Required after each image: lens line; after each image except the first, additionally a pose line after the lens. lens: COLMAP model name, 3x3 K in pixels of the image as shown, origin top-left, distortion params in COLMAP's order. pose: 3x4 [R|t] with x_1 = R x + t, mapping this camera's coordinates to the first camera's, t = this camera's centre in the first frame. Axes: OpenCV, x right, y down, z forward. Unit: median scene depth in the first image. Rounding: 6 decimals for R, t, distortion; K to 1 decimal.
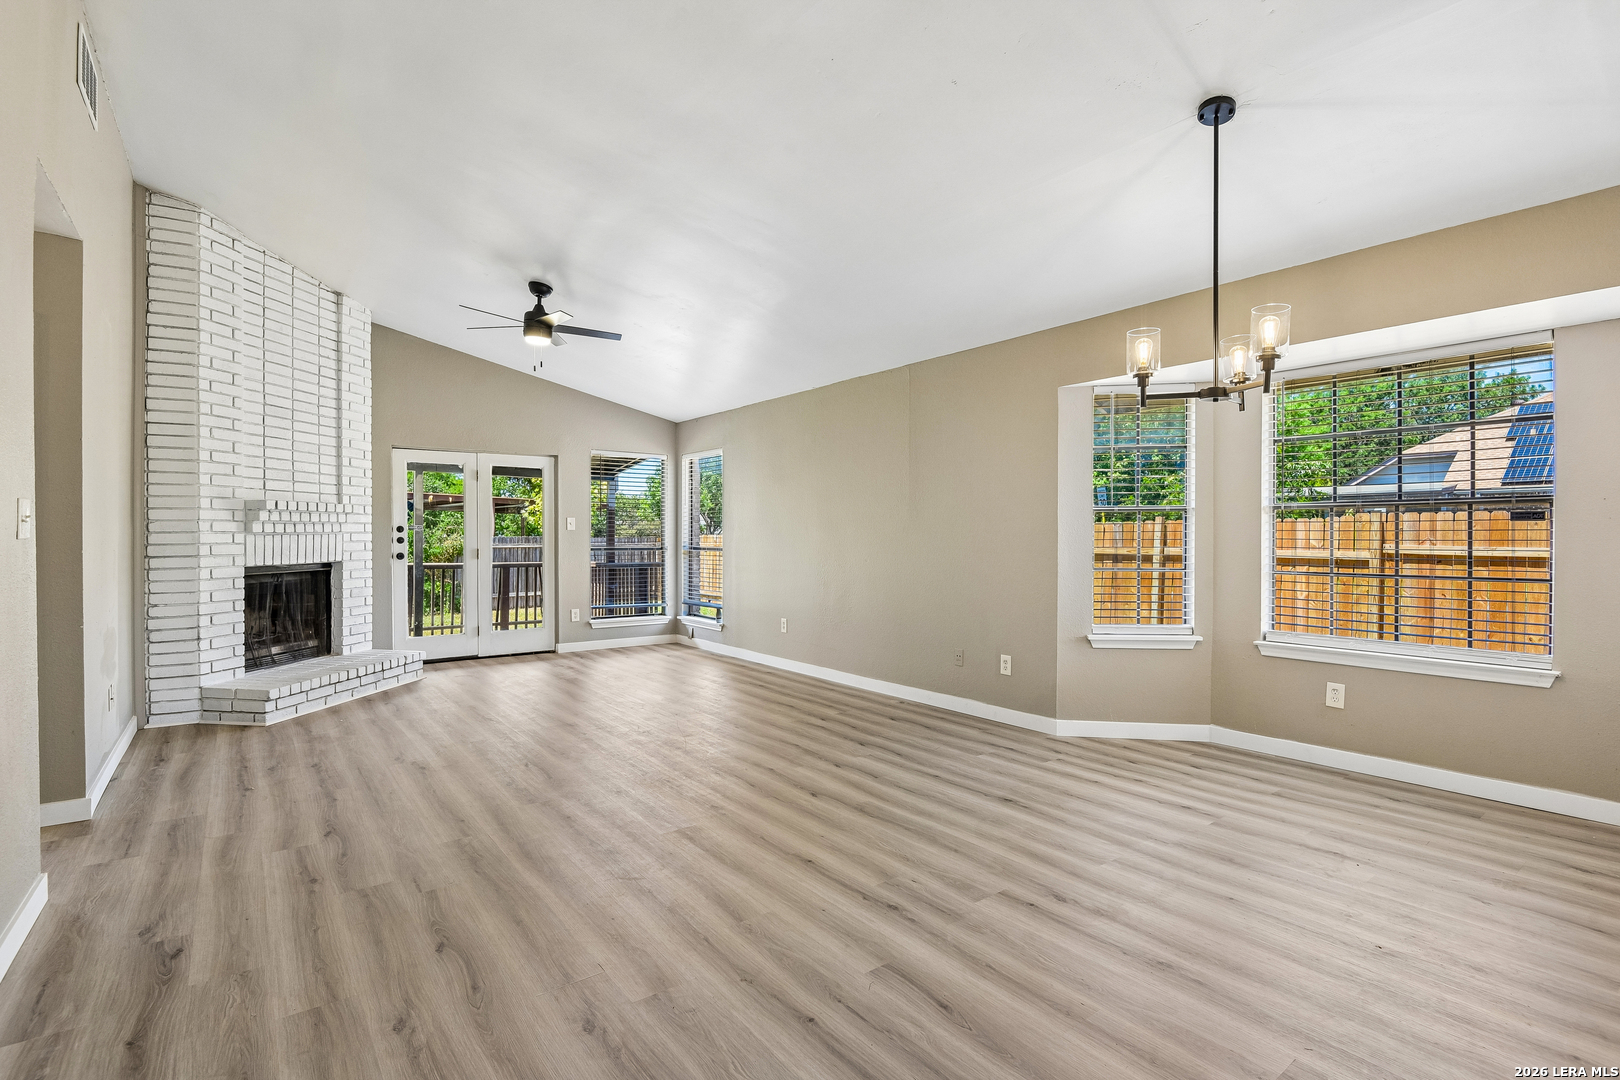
lens RADIAL K [[754.4, 0, 802.6], [0, 754.4, 539.7], [0, 0, 1]] dist [-0.015426, -0.000554]
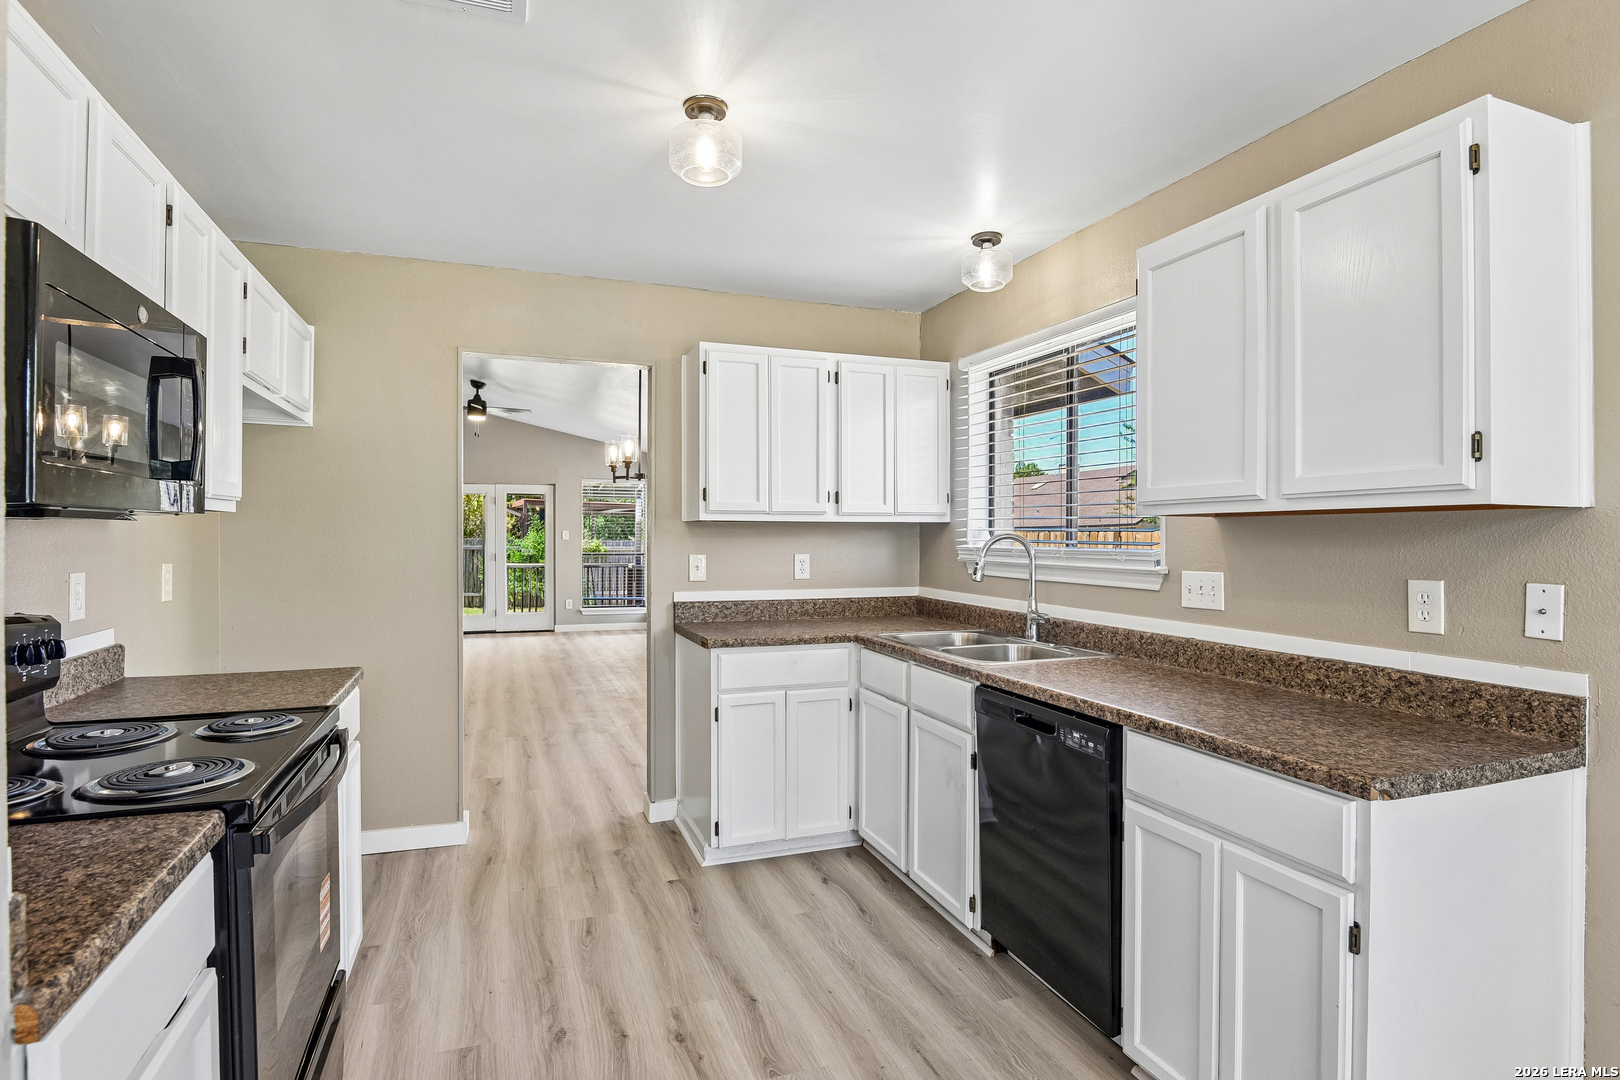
lens RADIAL K [[830.1, 0, 779.4], [0, 830.1, 542.1], [0, 0, 1]] dist [-0.001036, -0.009490]
pose [[0.951106, 0.003879, -0.308840, 0.829877], [-0.003466, 0.999992, 0.001885, -0.020822], [0.308845, -0.000723, 0.951112, -0.451324]]
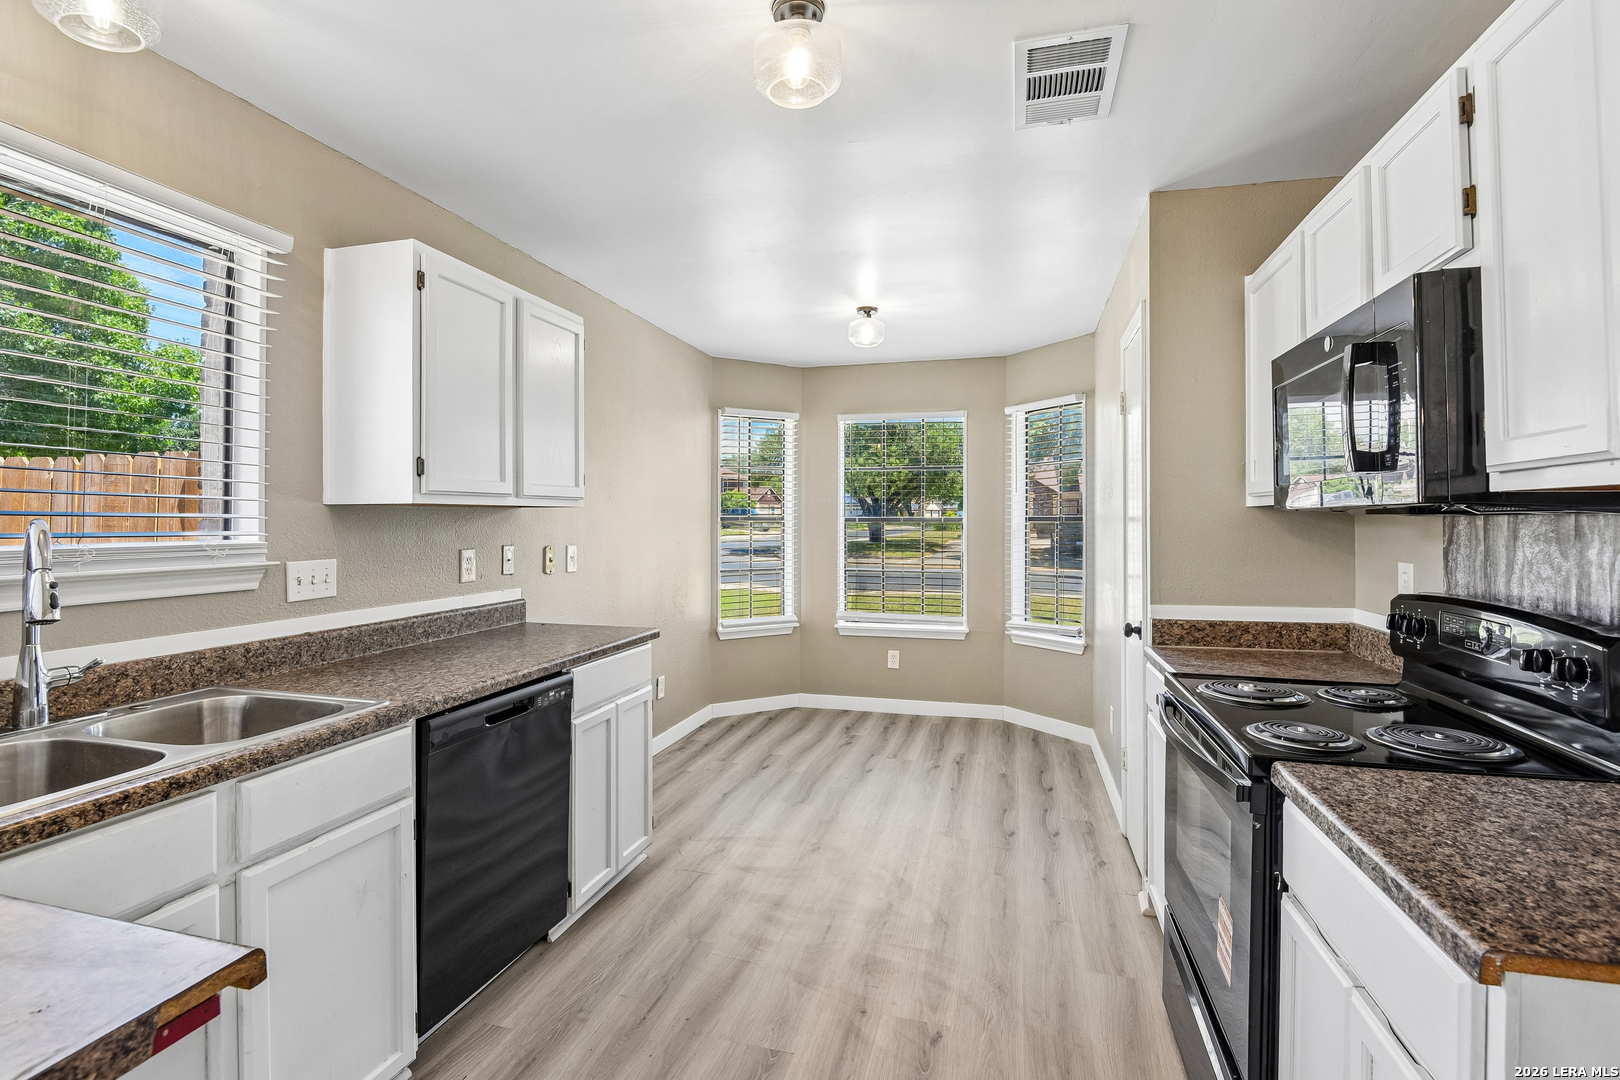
lens RADIAL K [[753.2, 0, 801.9], [0, 753.2, 514.1], [0, 0, 1]] dist [-0.003619, -0.000339]
pose [[-0.614113, 0.003464, 0.789211, 0.371042], [0.002707, 0.999994, -0.002283, -0.028337], [-0.789214, 0.000734, -0.614118, 0.192839]]
